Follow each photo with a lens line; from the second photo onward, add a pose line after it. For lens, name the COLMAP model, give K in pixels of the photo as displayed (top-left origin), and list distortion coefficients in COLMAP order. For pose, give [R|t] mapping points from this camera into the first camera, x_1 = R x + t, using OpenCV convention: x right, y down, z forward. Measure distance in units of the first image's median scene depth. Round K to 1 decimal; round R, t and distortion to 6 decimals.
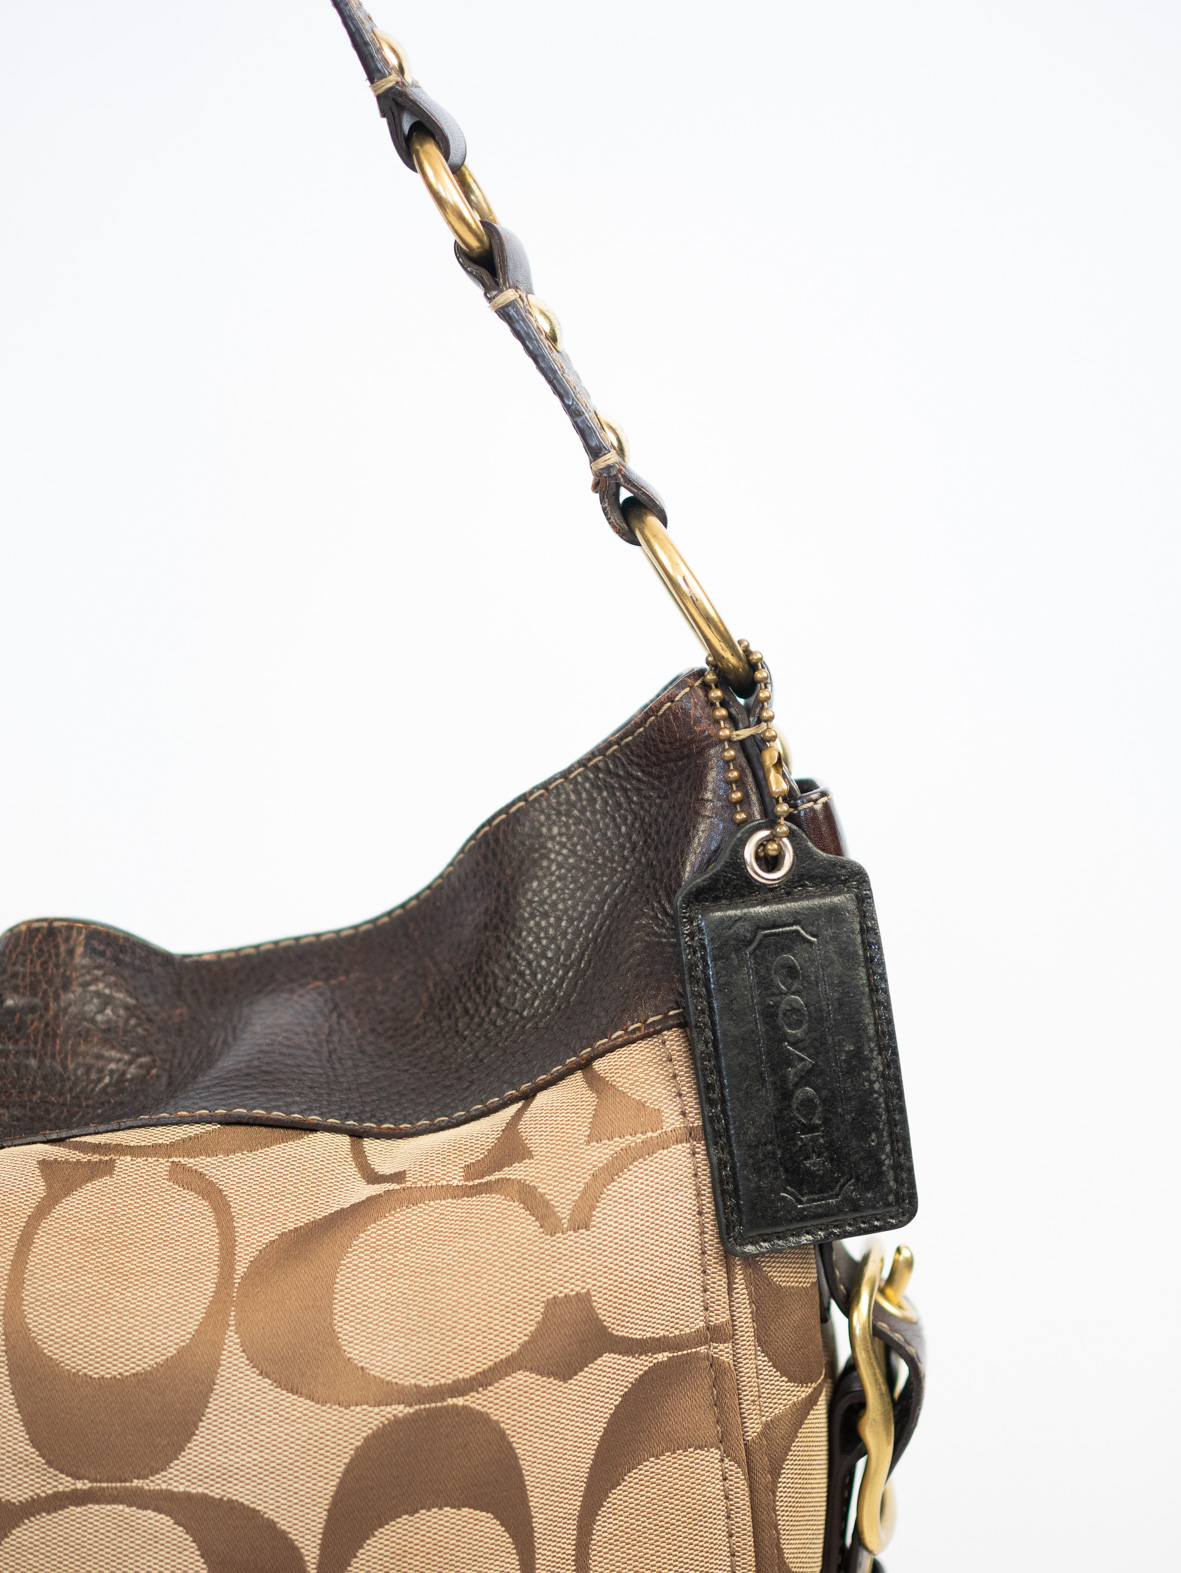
lens RADIAL K [[2380.3, 0, 590.5], [0, 2380.3, 786.5], [0, 0, 1]] dist [-0.052087, -0.077925]
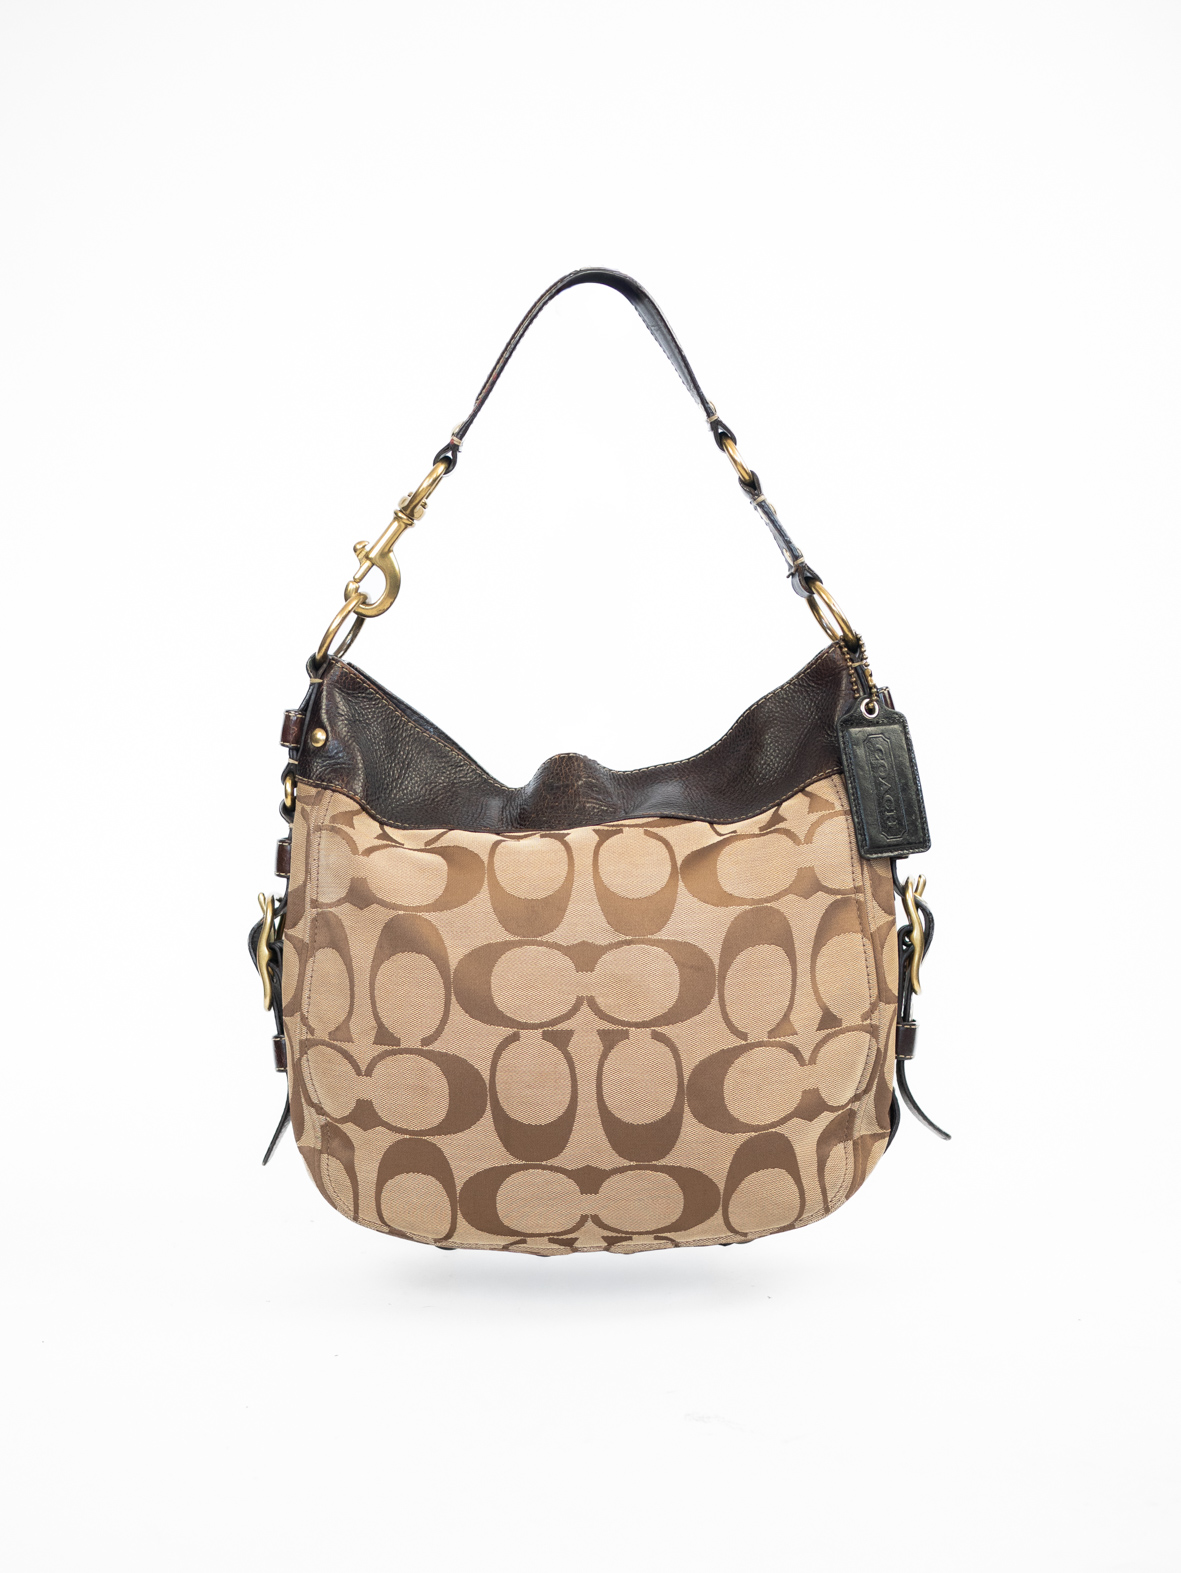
lens RADIAL K [[2380.3, 0, 590.5], [0, 2380.3, 786.5], [0, 0, 1]] dist [-0.052087, -0.077925]
pose [[0.996424, -0.013952, 0.083330, -0.447369], [0.023936, 0.992480, -0.120042, 0.419001], [-0.081028, 0.121608, 0.989265, -1.538777]]
